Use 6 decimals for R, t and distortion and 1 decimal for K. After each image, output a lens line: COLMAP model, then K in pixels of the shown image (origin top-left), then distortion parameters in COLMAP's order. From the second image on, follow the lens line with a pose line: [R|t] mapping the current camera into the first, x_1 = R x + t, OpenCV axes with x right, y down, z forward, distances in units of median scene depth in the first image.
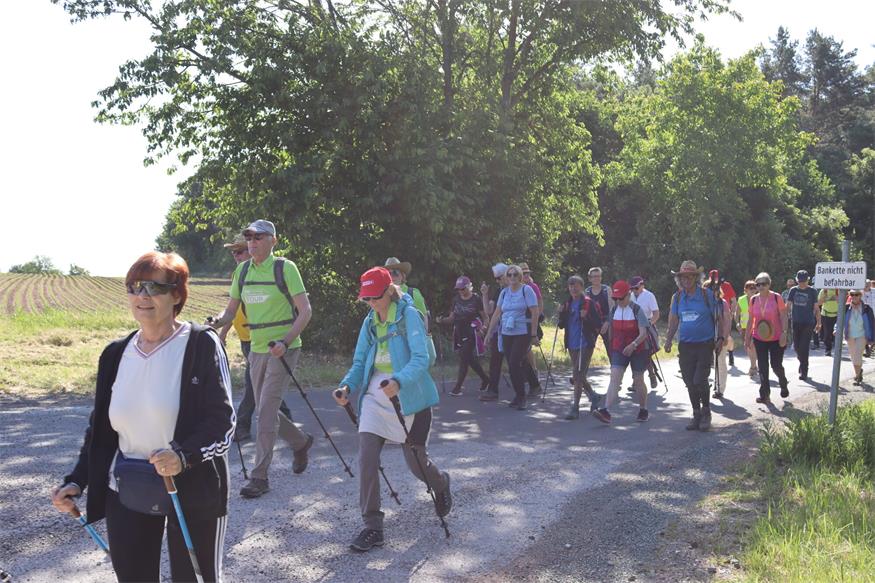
lens RADIAL K [[954.4, 0, 438.0], [0, 954.4, 294.5], [0, 0, 1]] dist [-0.096804, 0.051643]
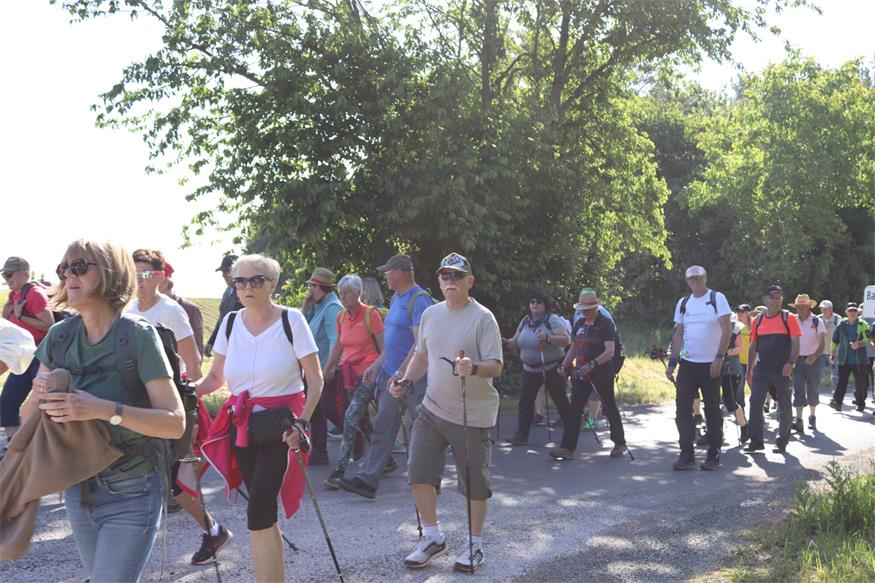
lens RADIAL K [[995.5, 0, 436.6], [0, 995.5, 299.0], [0, 0, 1]] dist [-0.086235, 0.059388]
pose [[0.995307, 0.014772, -0.095633, 0.059930], [-0.016845, 0.999640, -0.020907, 0.000768], [0.095289, 0.022420, 0.995197, 0.060708]]
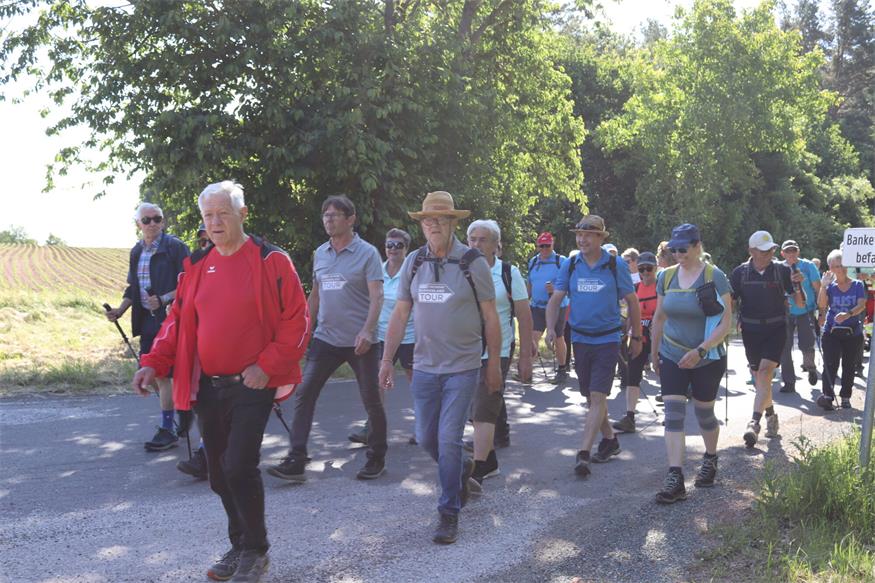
lens RADIAL K [[995.5, 0, 436.6], [0, 995.5, 299.0], [0, 0, 1]] dist [-0.086235, 0.059388]
pose [[0.999948, 0.010040, -0.001832, 0.057672], [-0.009980, 0.999493, 0.030226, -0.000702], [0.002135, -0.030206, 0.999541, 0.152907]]
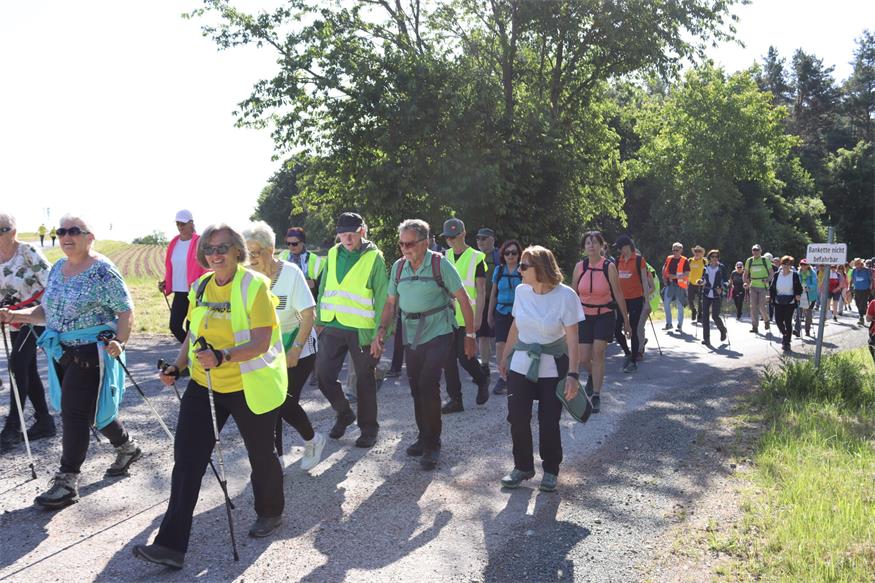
lens RADIAL K [[790.8, 0, 437.9], [0, 790.8, 291.0], [0, 0, 1]] dist [-0.150177, 0.127653]
pose [[0.998624, 0.013402, -0.050706, -0.028984], [-0.011699, 0.999362, 0.033738, 0.000736], [0.051126, -0.033099, 0.998144, -0.048251]]
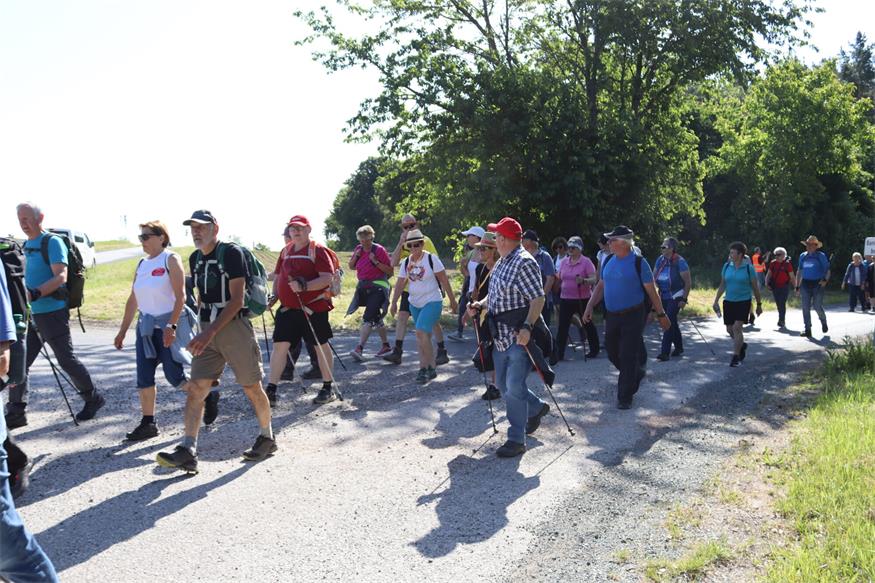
lens RADIAL K [[809.6, 0, 439.2], [0, 809.6, 302.4], [0, 0, 1]] dist [-0.128701, 0.101294]
pose [[0.990038, 0.000236, -0.140800, -0.047611], [0.006299, 0.998923, 0.045966, 0.002994], [0.140659, -0.046395, 0.988970, -0.173781]]
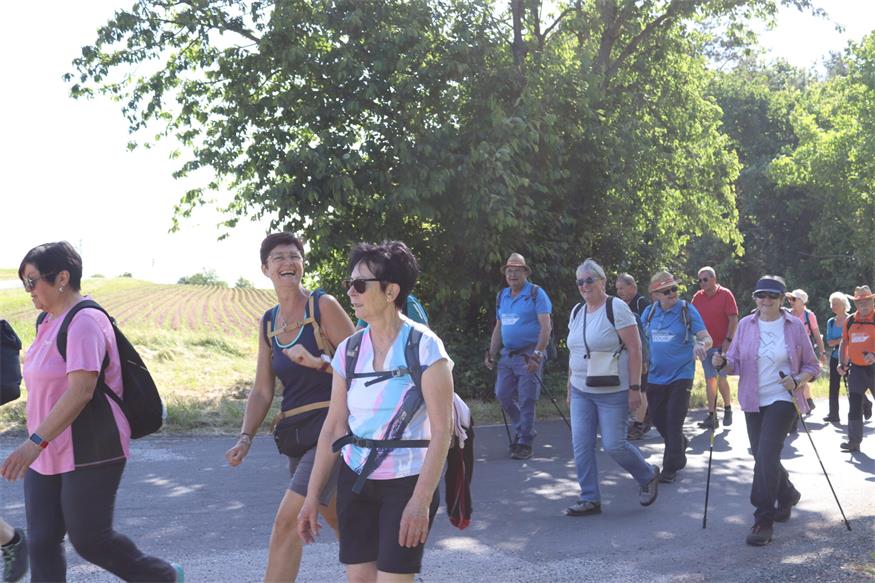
lens RADIAL K [[994.2, 0, 422.3], [0, 994.2, 330.0], [0, 0, 1]] dist [-0.238194, 0.549178]
pose [[0.980660, 0.019823, -0.194714, 0.098807], [-0.016075, 0.999654, 0.020807, 0.000088], [0.195059, -0.017275, 0.980639, 0.202852]]
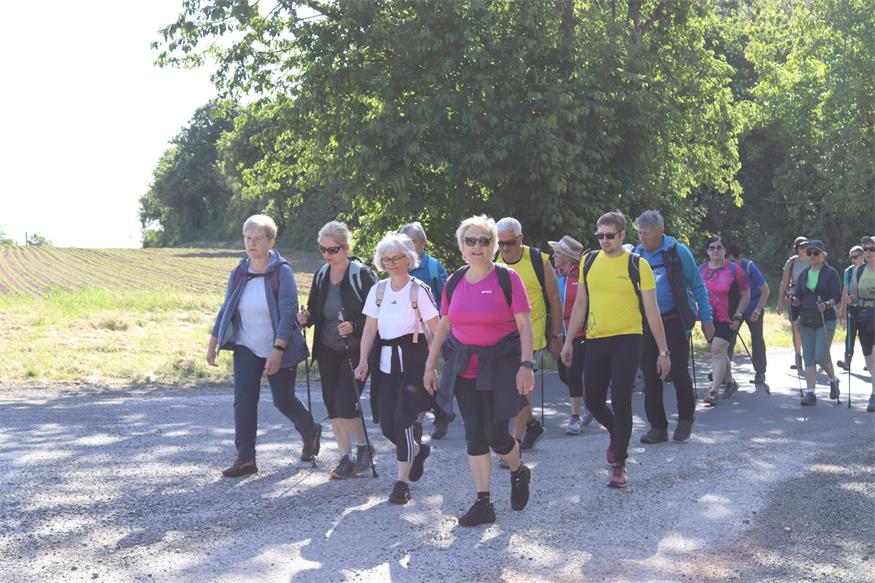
lens RADIAL K [[1237.1, 0, 426.5], [0, 1237.1, 293.0], [0, 0, 1]] dist [-0.033101, -0.016297]
pose [[0.998462, -0.005292, -0.055184, -0.056098], [0.006409, 0.999778, 0.020093, 0.000009], [0.055065, -0.020416, 0.998274, -0.091093]]
